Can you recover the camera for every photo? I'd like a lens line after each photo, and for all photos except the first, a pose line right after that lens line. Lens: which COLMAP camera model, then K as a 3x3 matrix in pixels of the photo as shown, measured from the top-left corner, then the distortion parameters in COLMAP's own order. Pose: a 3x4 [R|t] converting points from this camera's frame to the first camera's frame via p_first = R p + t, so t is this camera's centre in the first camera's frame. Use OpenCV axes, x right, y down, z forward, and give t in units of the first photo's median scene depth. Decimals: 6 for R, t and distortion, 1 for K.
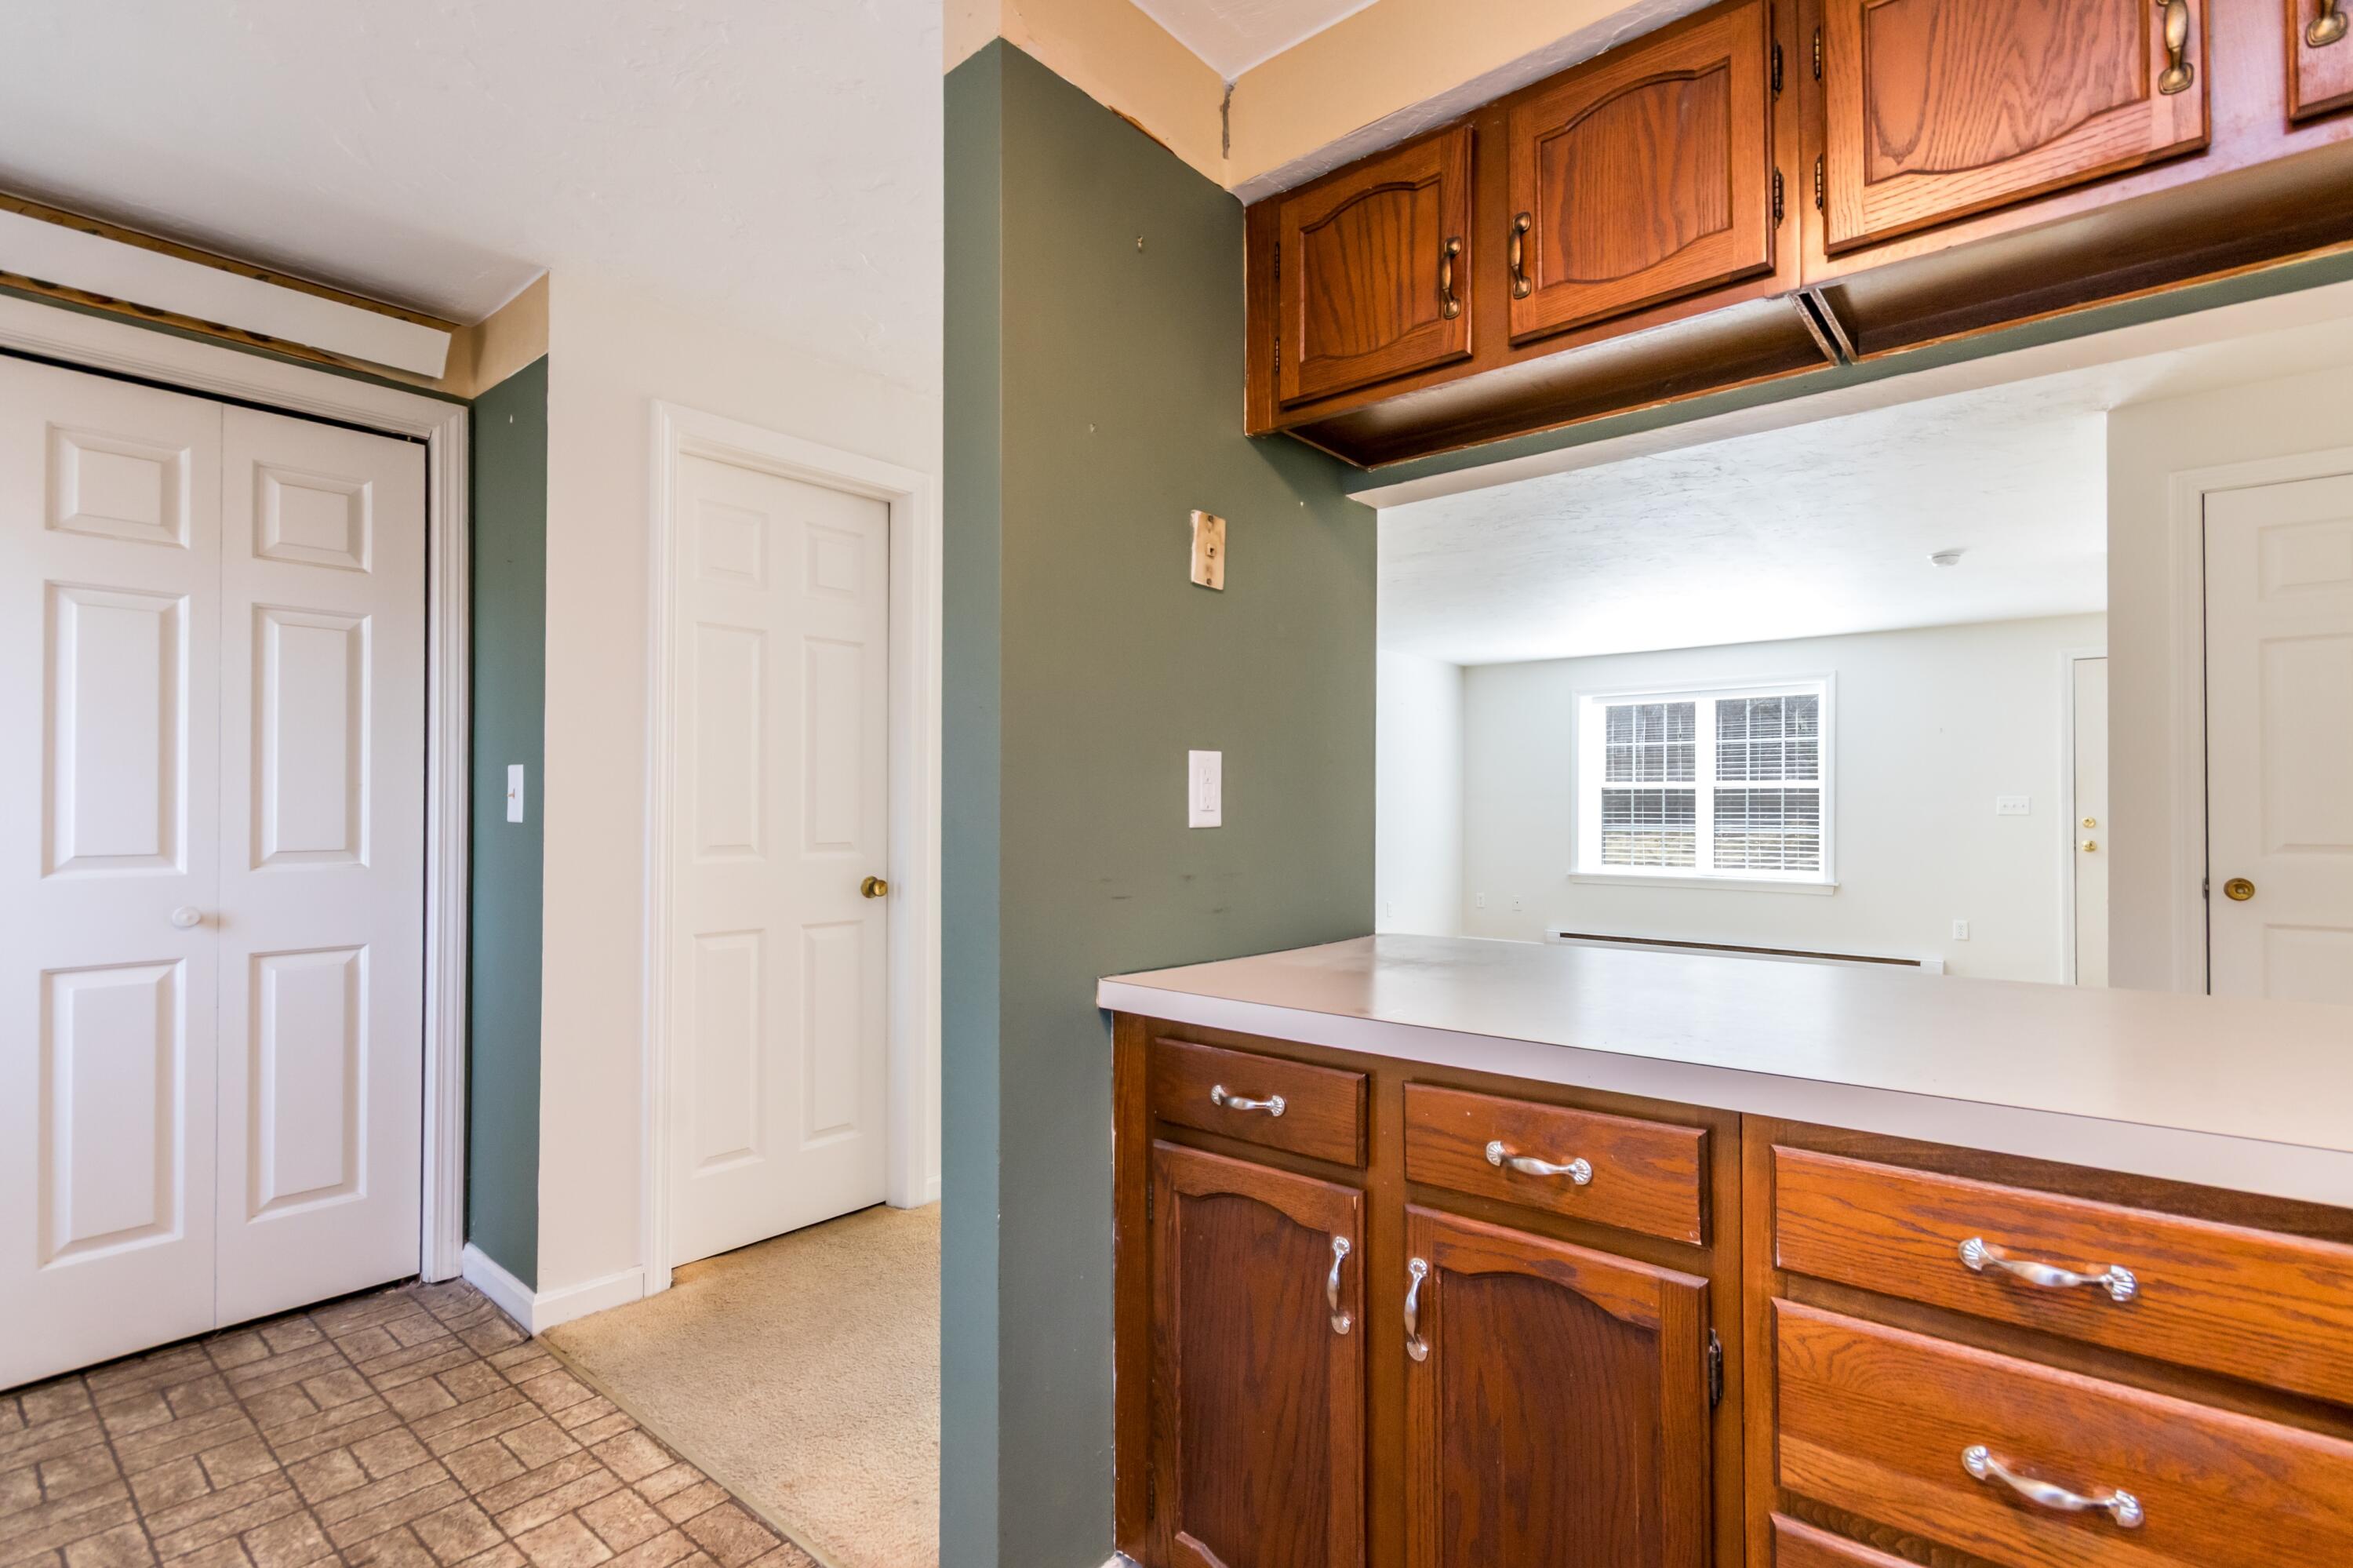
lens RADIAL K [[1116.5, 0, 1177.8], [0, 1116.5, 793.3], [0, 0, 1]] dist [0.001818, -0.000135]
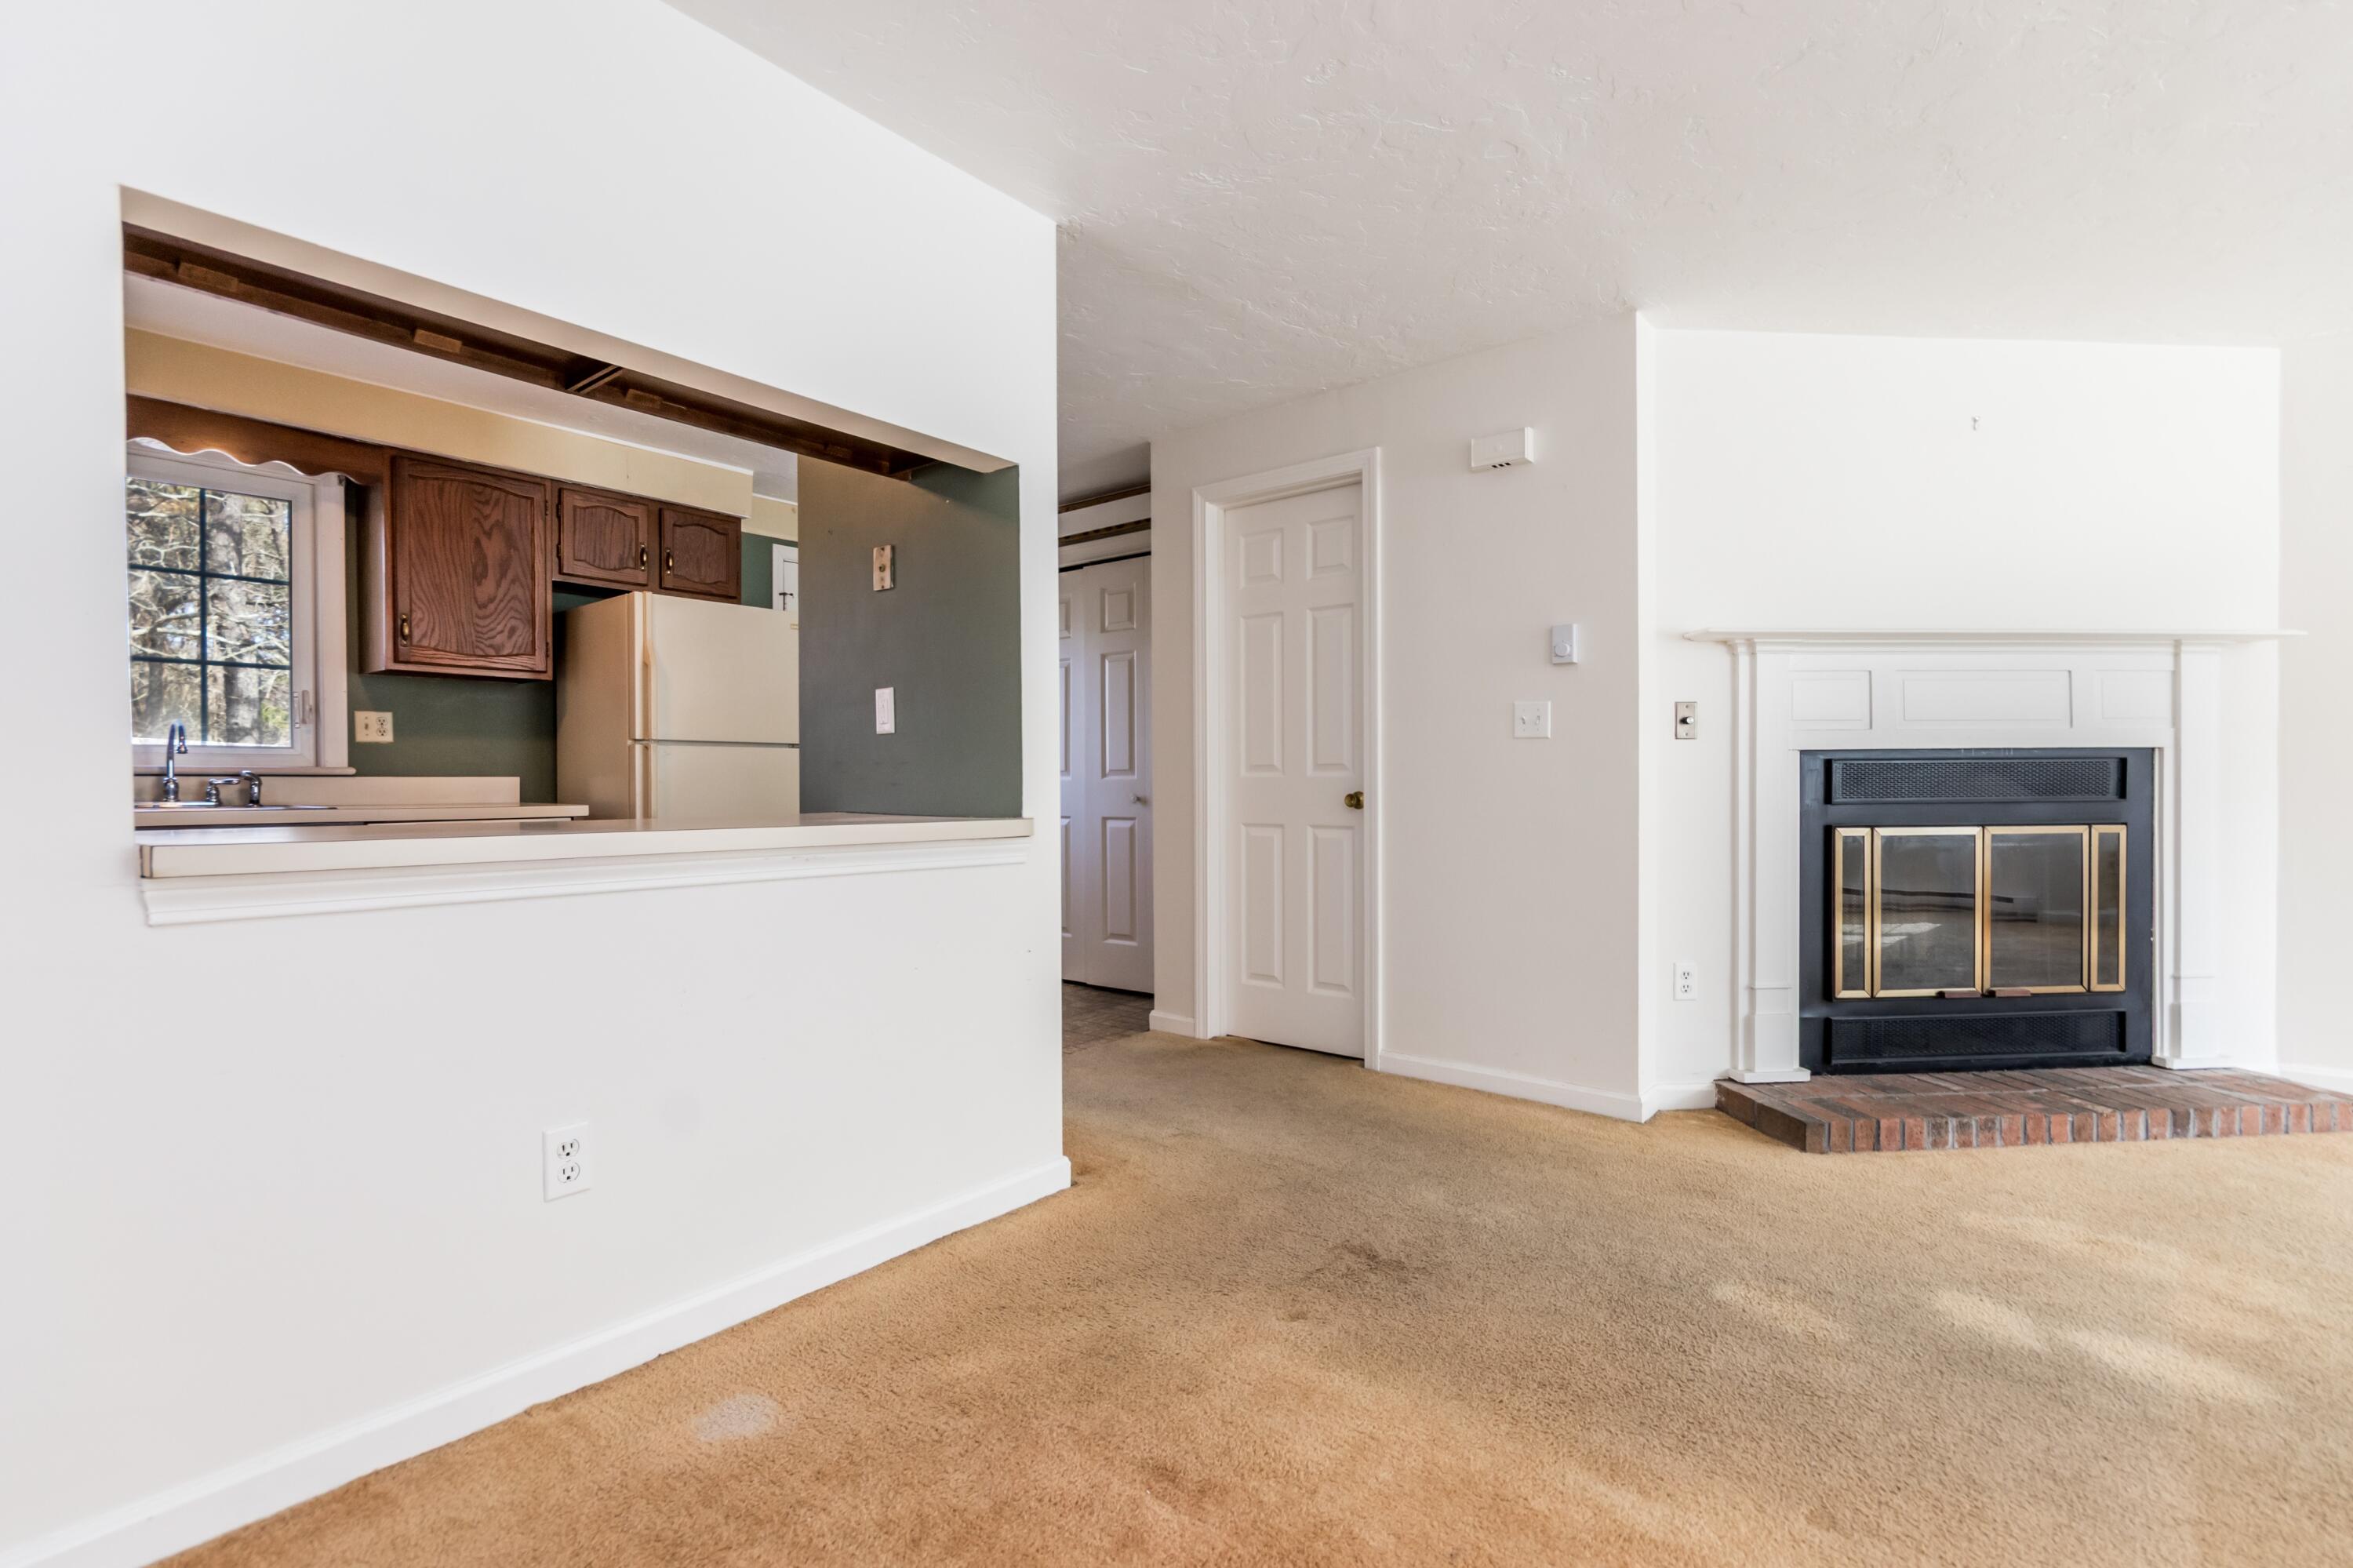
lens RADIAL K [[1080.7, 0, 1186.4], [0, 1080.7, 791.8], [0, 0, 1]] dist [0.002796, -0.001250]
pose [[0.022479, 0.006829, -0.999724, 1.192473], [0.017464, 0.999821, 0.007222, 0.081938], [0.999595, -0.017622, 0.022355, 1.018014]]
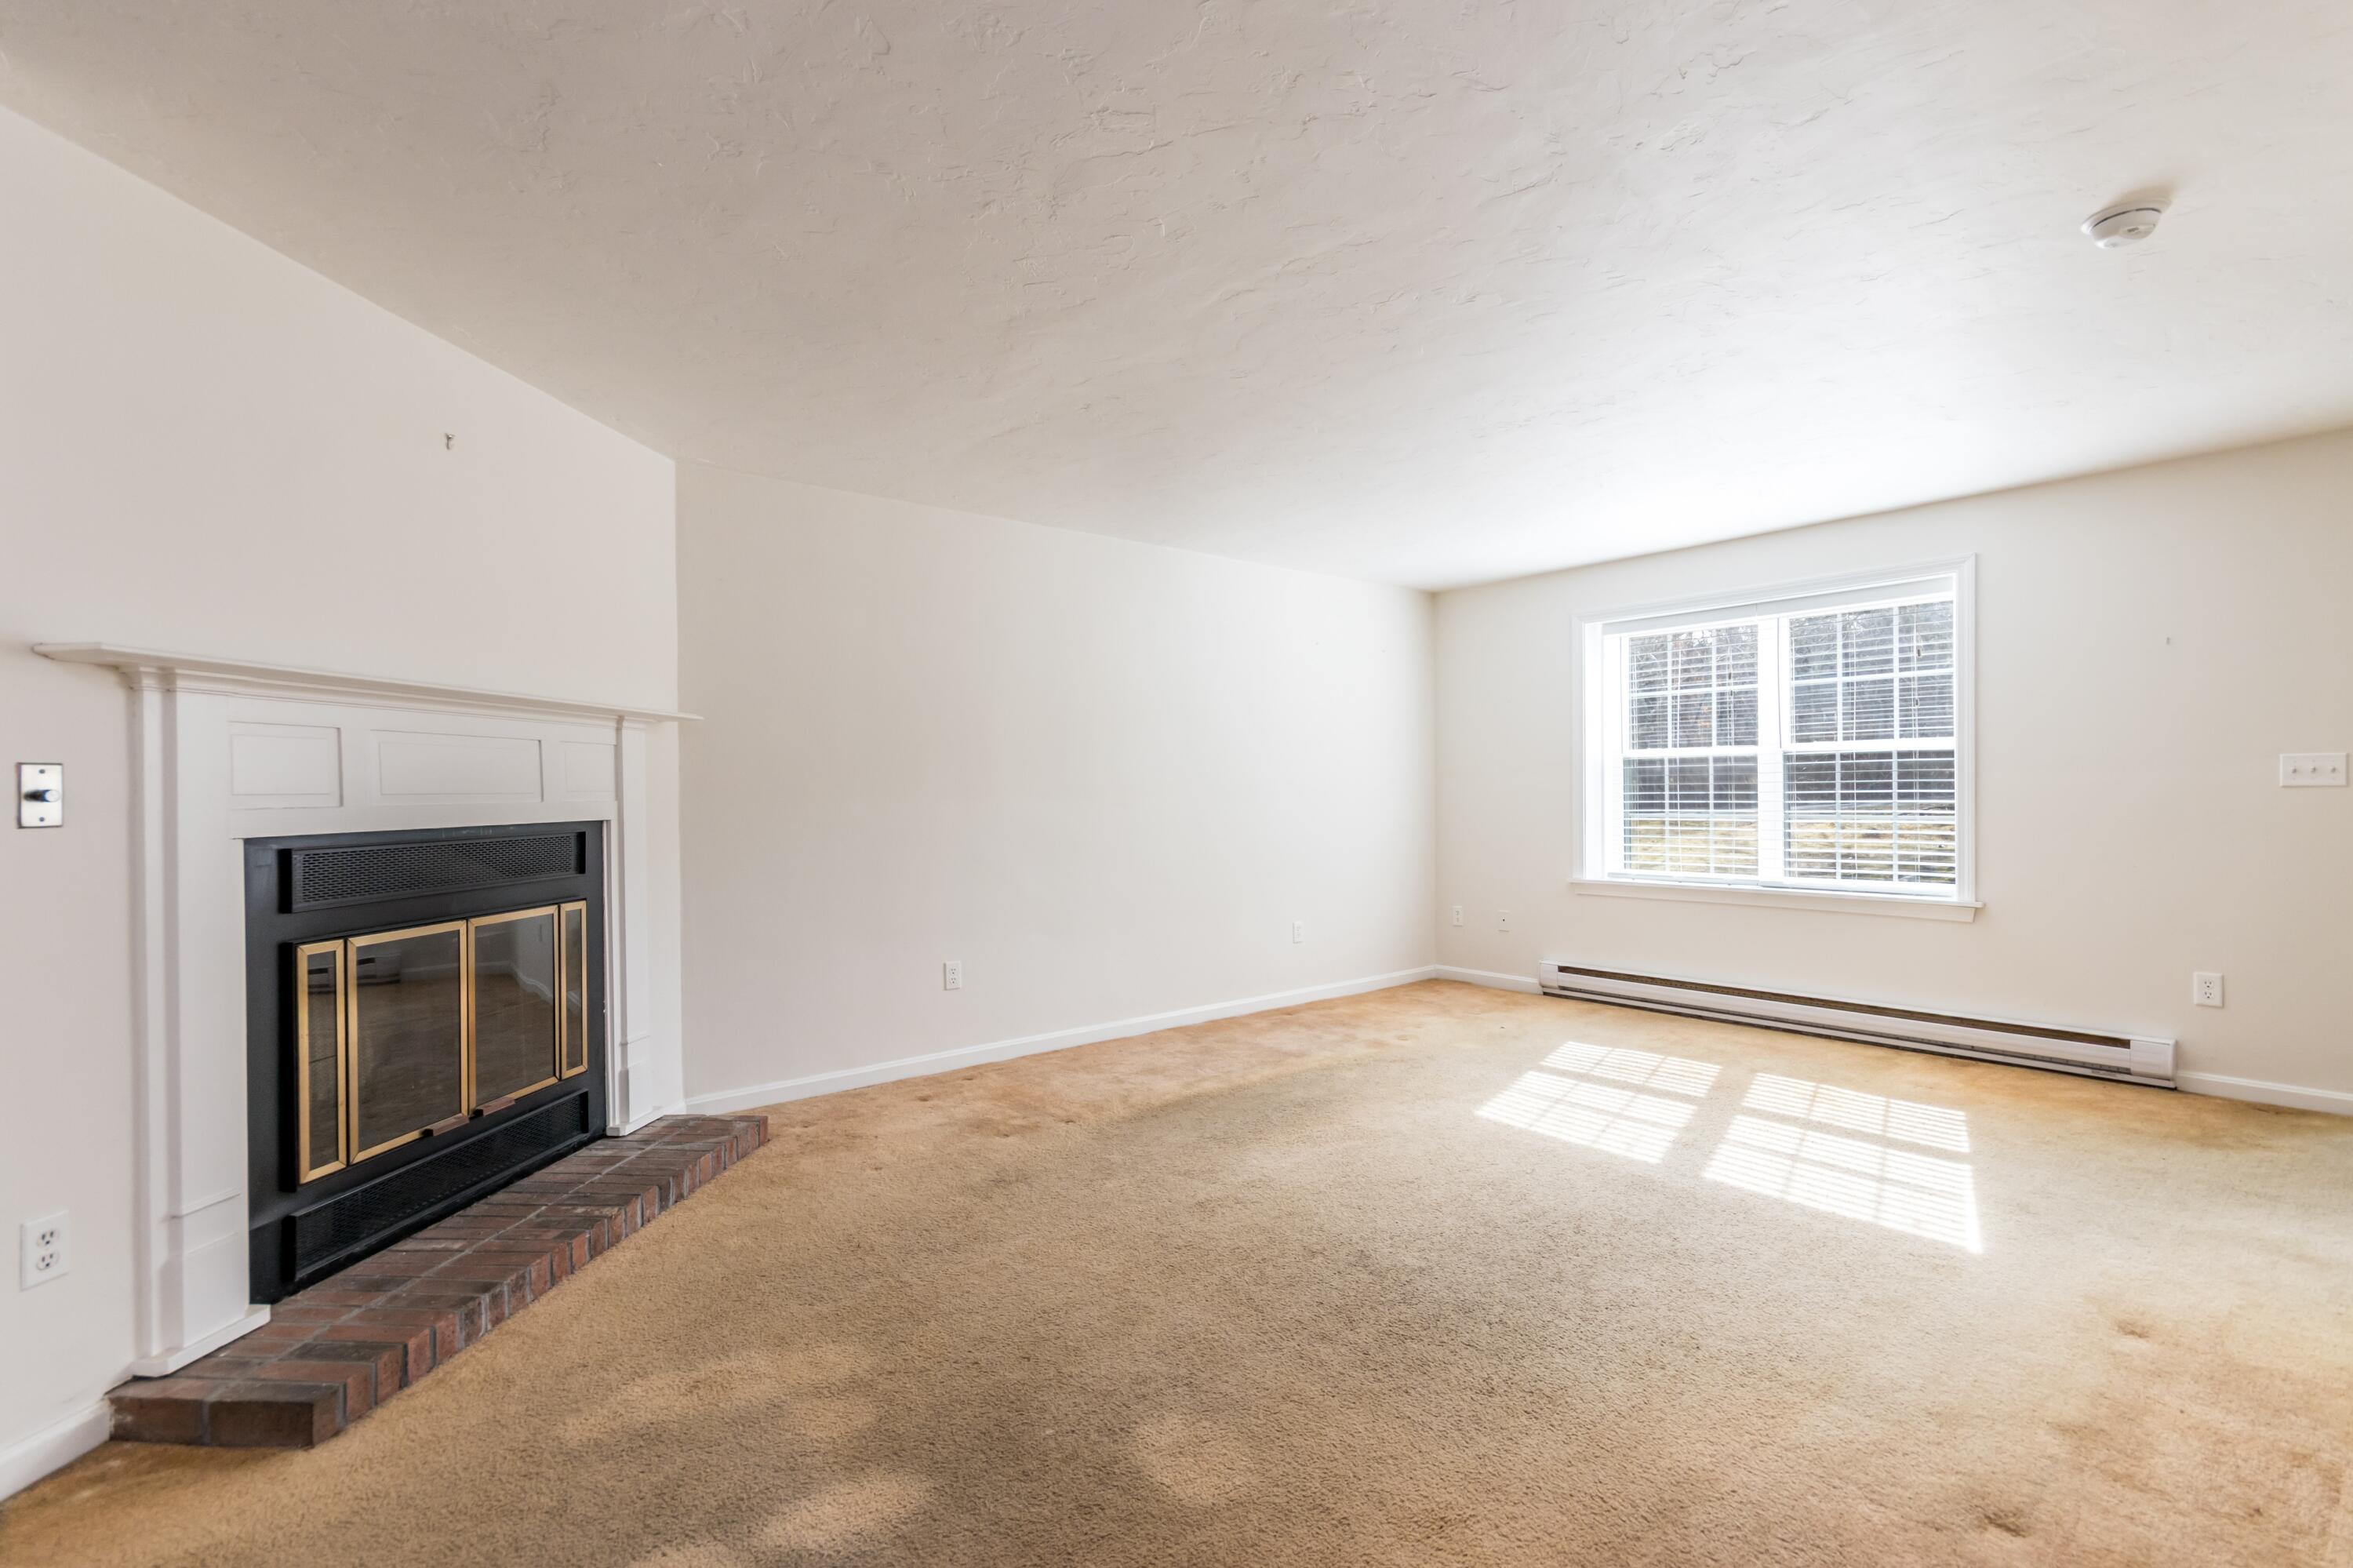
lens RADIAL K [[1080.7, 0, 1186.4], [0, 1080.7, 791.8], [0, 0, 1]] dist [0.002796, -0.001250]
pose [[0.985014, -0.014453, -0.171866, 0.809919], [0.016472, 0.999811, 0.010329, 0.017272], [0.171685, -0.013005, 0.985066, 1.045596]]
